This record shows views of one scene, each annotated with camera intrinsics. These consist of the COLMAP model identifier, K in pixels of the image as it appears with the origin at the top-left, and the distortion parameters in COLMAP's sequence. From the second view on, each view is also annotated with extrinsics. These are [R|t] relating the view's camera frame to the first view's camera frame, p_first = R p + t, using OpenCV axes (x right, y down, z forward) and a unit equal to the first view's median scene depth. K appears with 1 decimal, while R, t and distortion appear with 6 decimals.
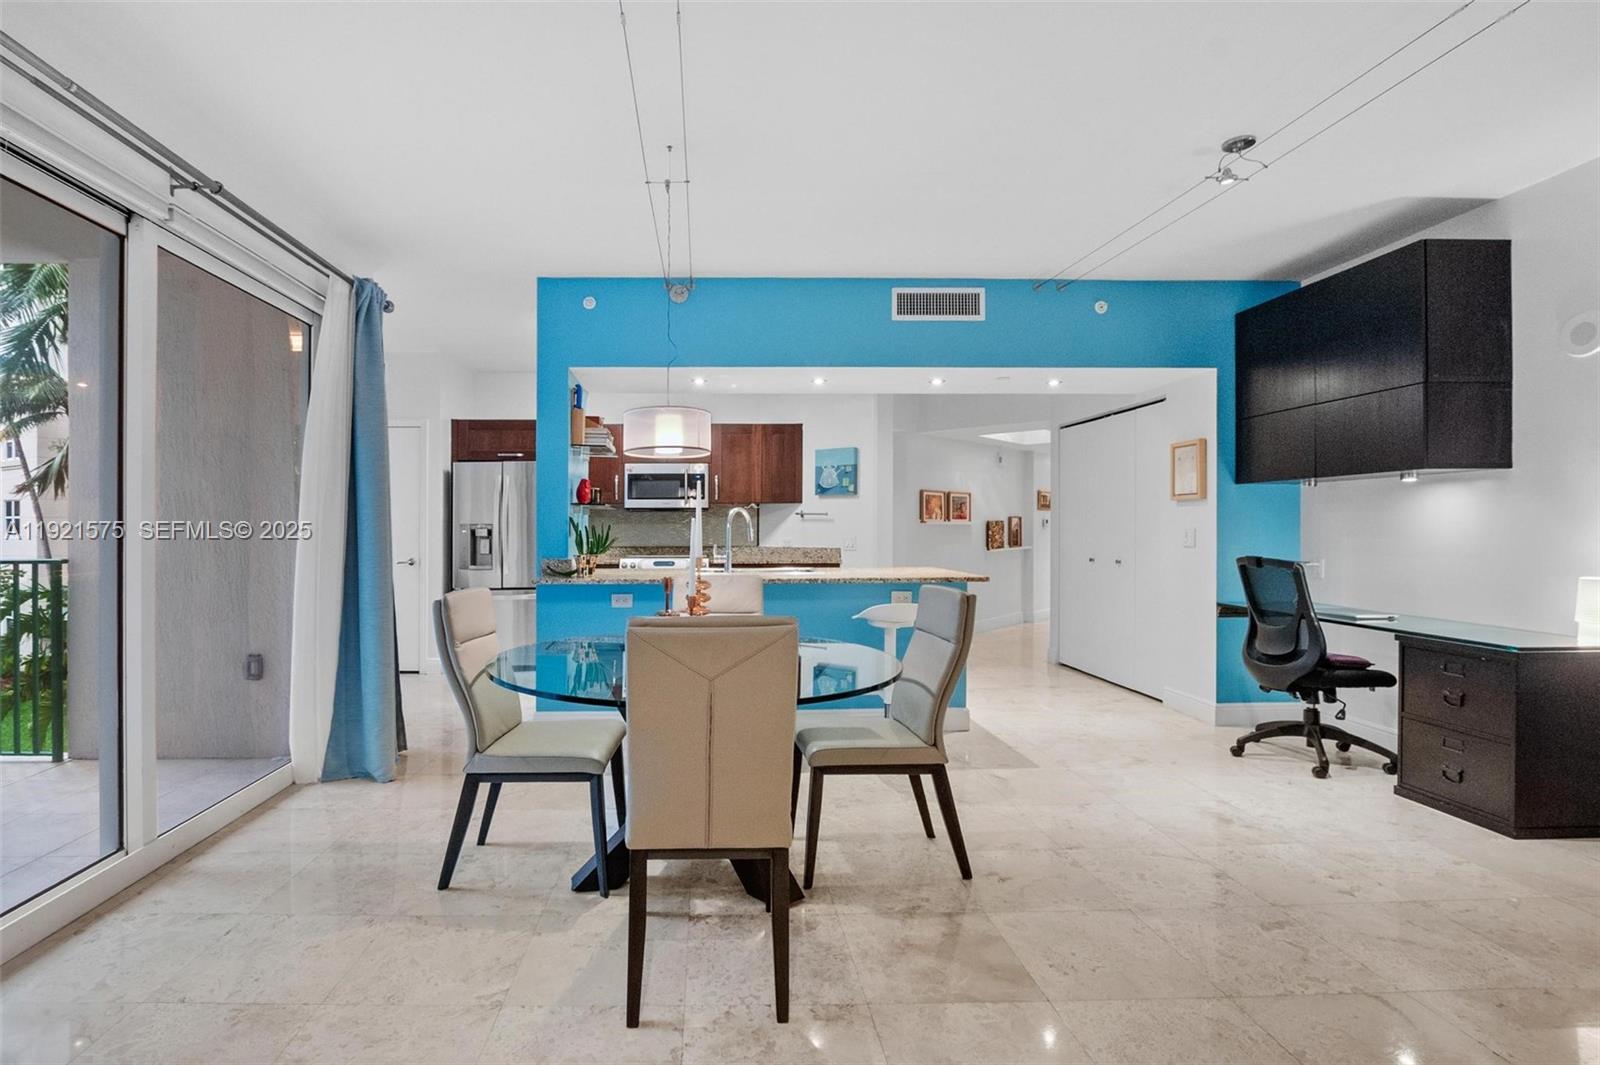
lens RADIAL K [[754.0, 0, 705.7], [0, 754.0, 534.9], [0, 0, 1]] dist [-0.020331, 0.000968]
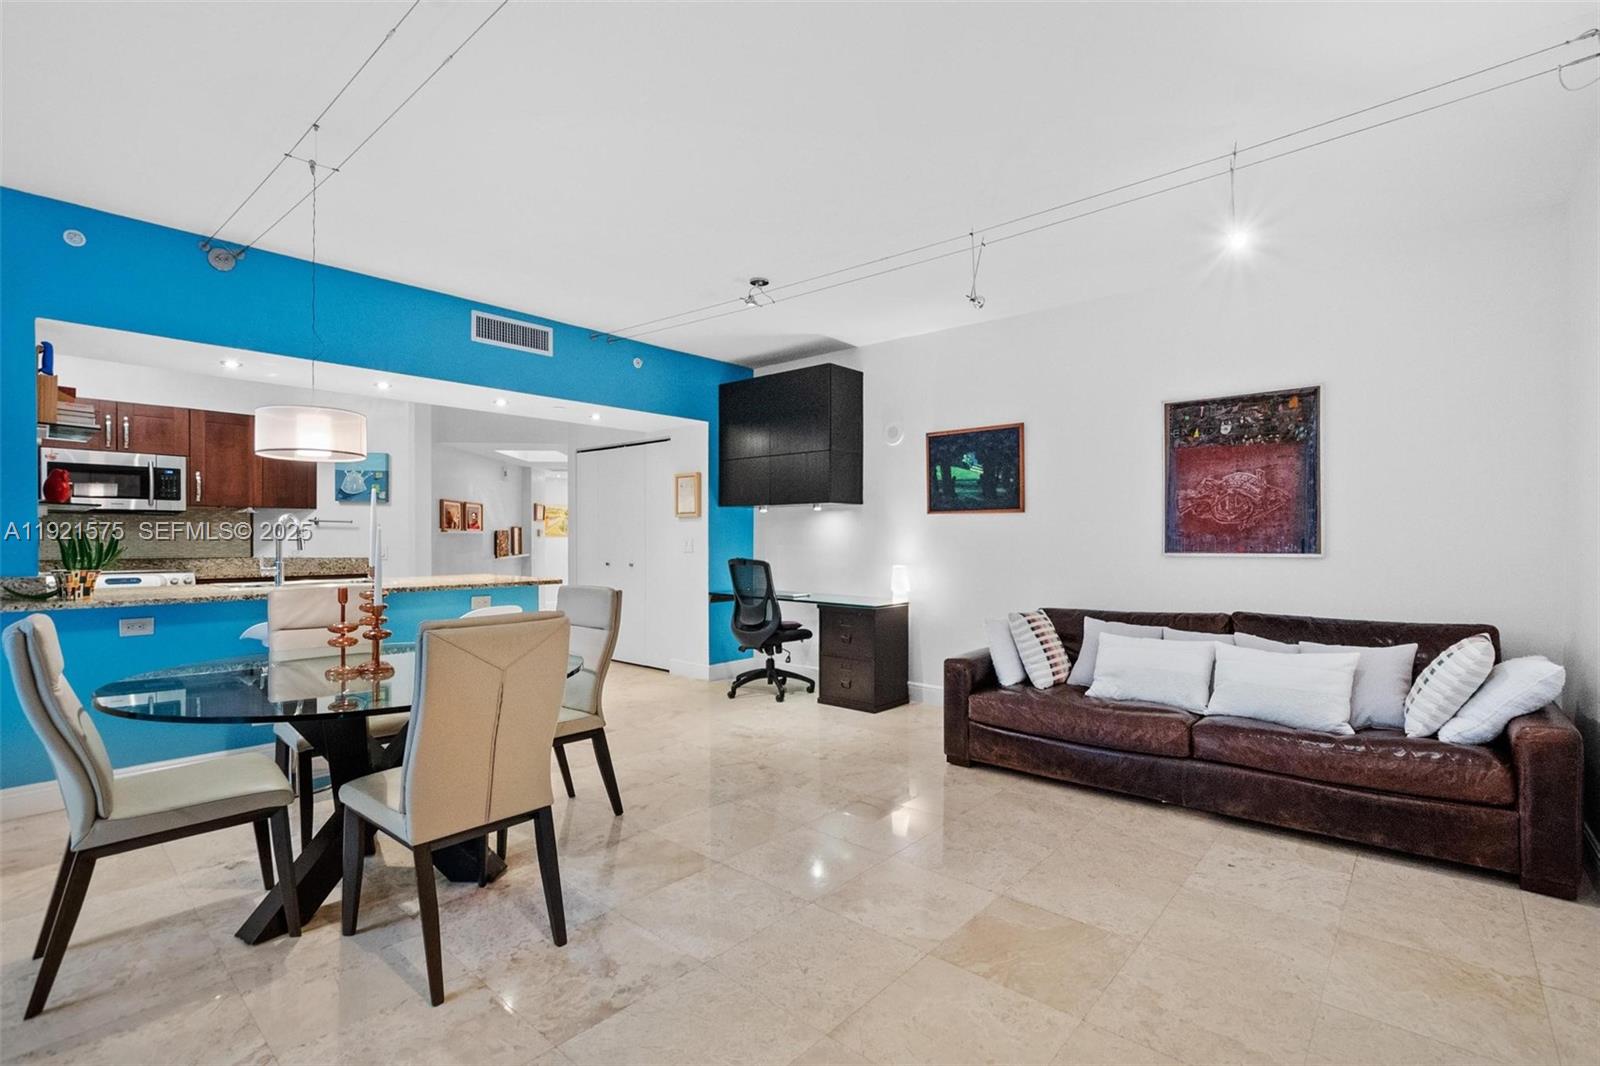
lens RADIAL K [[736.1, 0, 807.3], [0, 736.1, 545.1], [0, 0, 1]] dist [-0.020951, 0.000352]
pose [[0.659848, -0.003517, 0.751391, -0.235363], [0.002315, 0.999994, 0.002647, 0.000458], [-0.751396, -0.000007, 0.659852, -0.035656]]
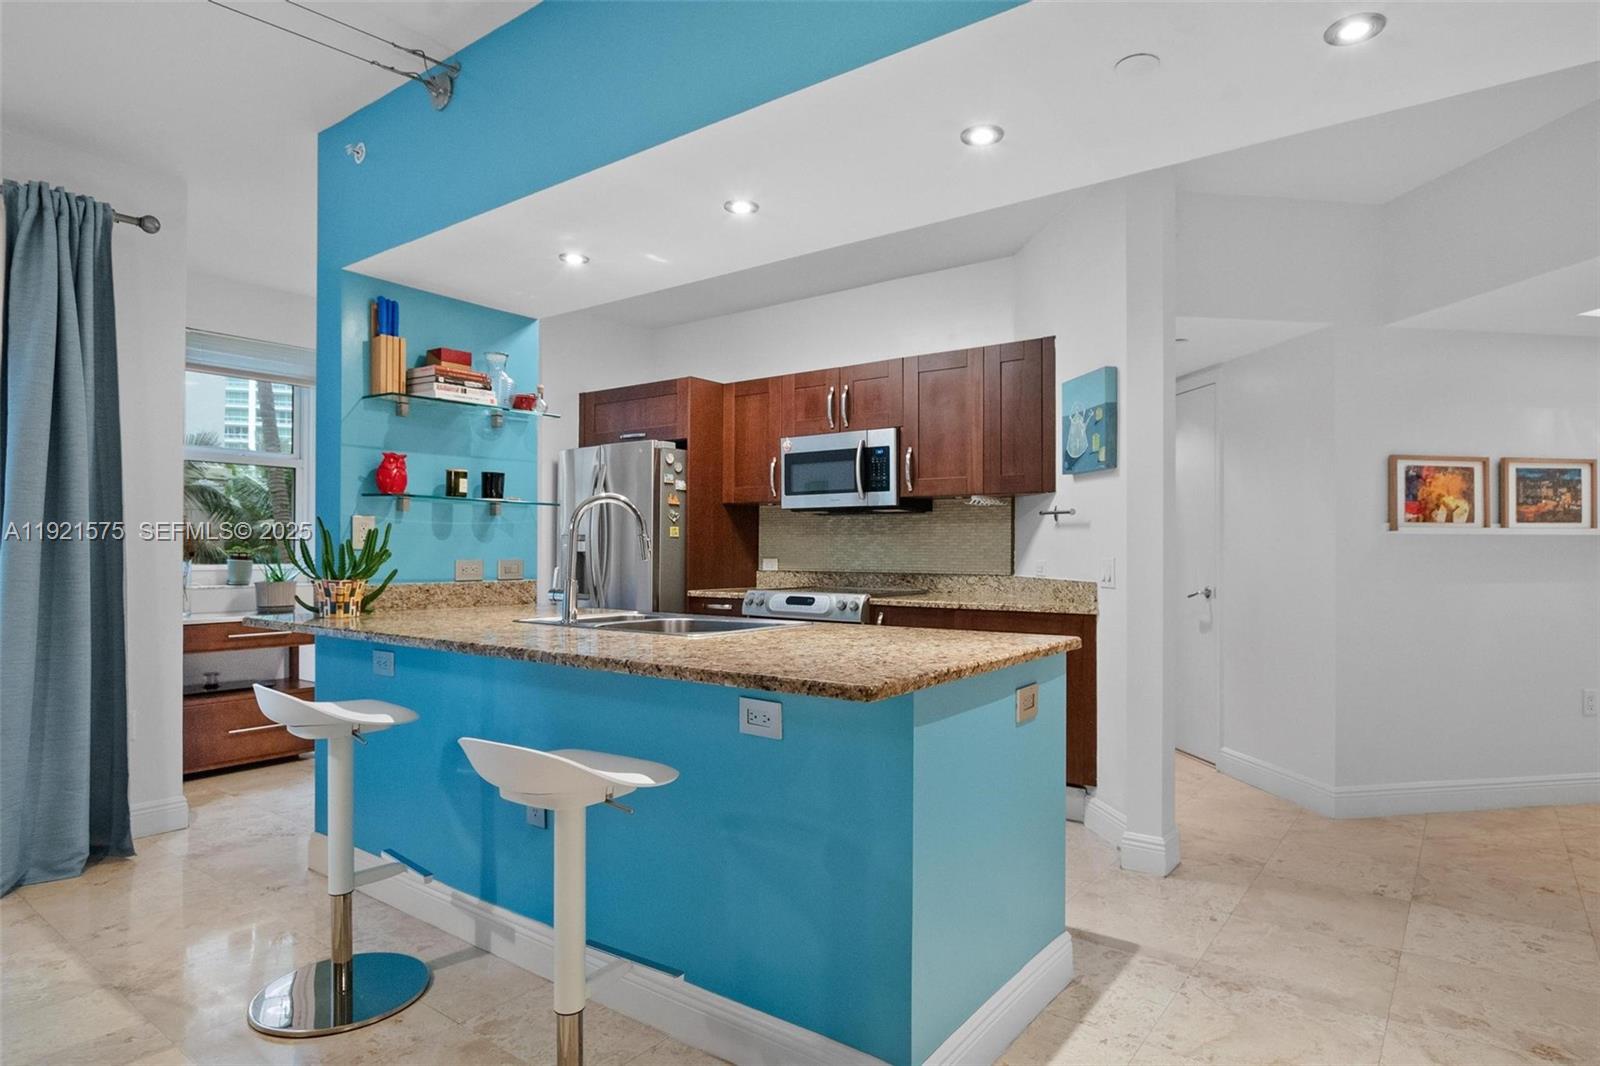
lens RADIAL K [[882.7, 0, 838.7], [0, 882.7, 545.9], [0, 0, 1]] dist [-0.009562, -0.000893]
pose [[0.807370, 0.002622, -0.590039, 0.600536], [-0.010802, 0.999888, -0.010338, 0.002629], [0.589946, 0.014721, 0.807308, 0.729727]]
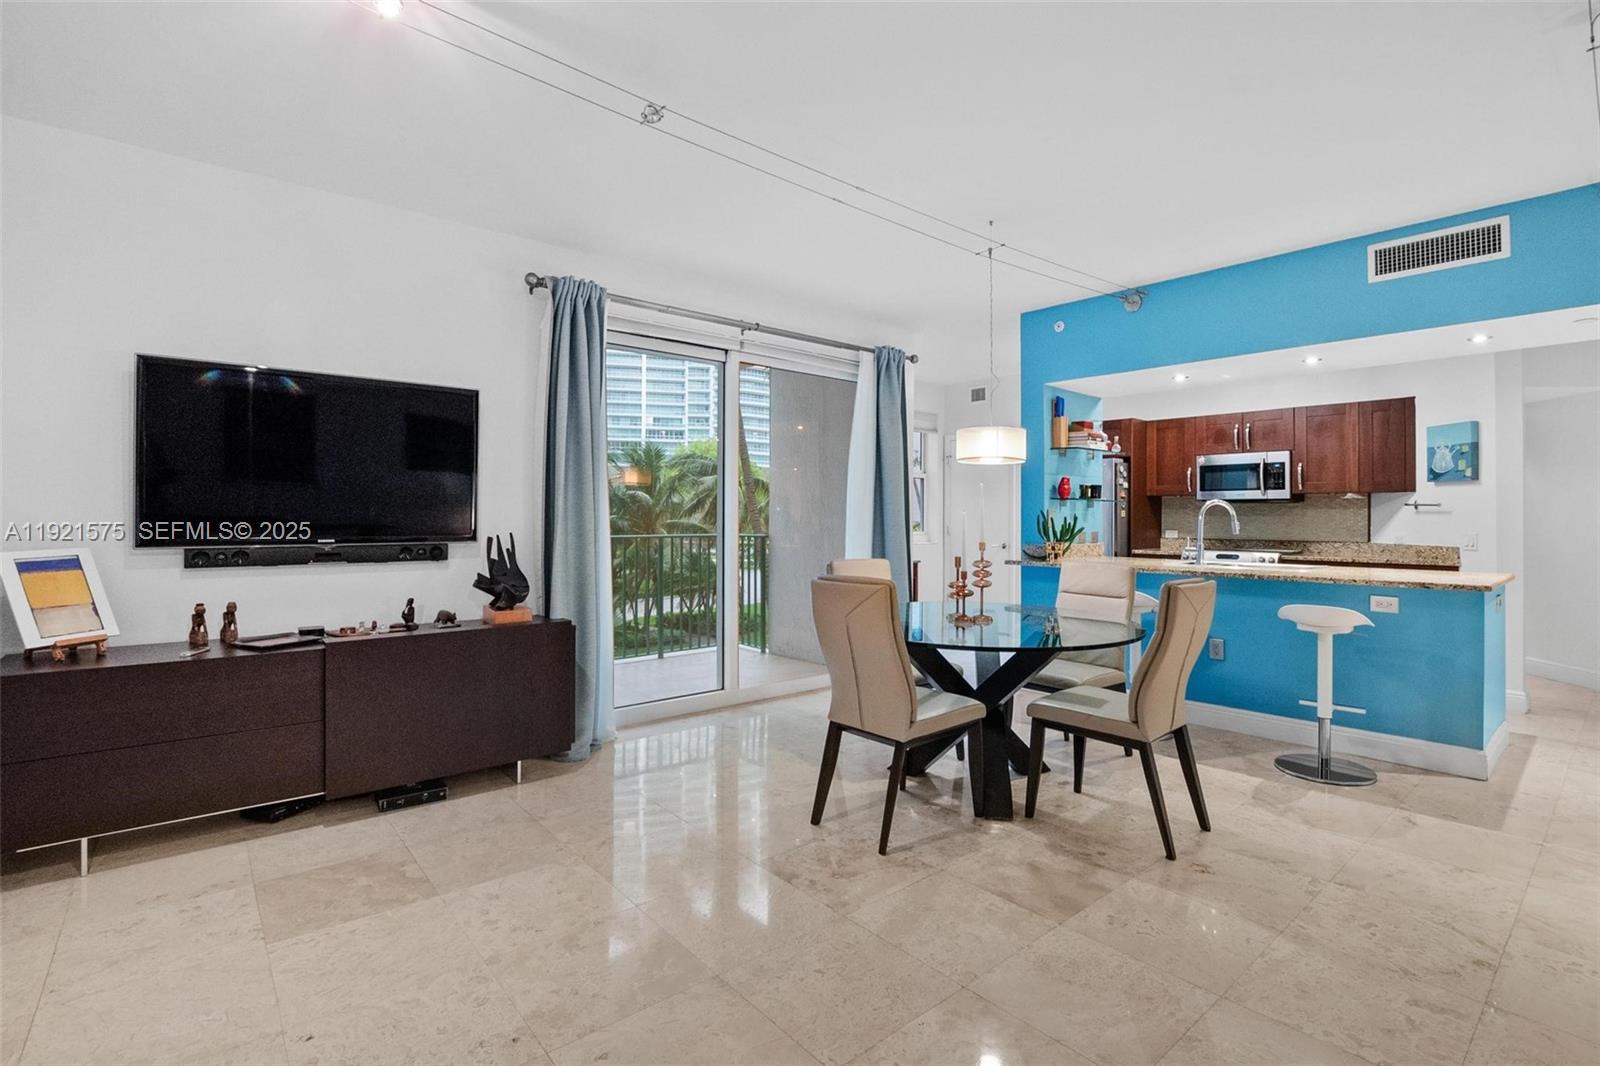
lens RADIAL K [[742.5, 0, 831.2], [0, 742.5, 512.7], [0, 0, 1]] dist [-0.023491, 0.000287]
pose [[0.661925, 0.001304, -0.749569, 0.509797], [-0.014373, 0.999837, -0.010953, -0.002002], [0.749432, 0.018023, 0.661836, -0.022413]]
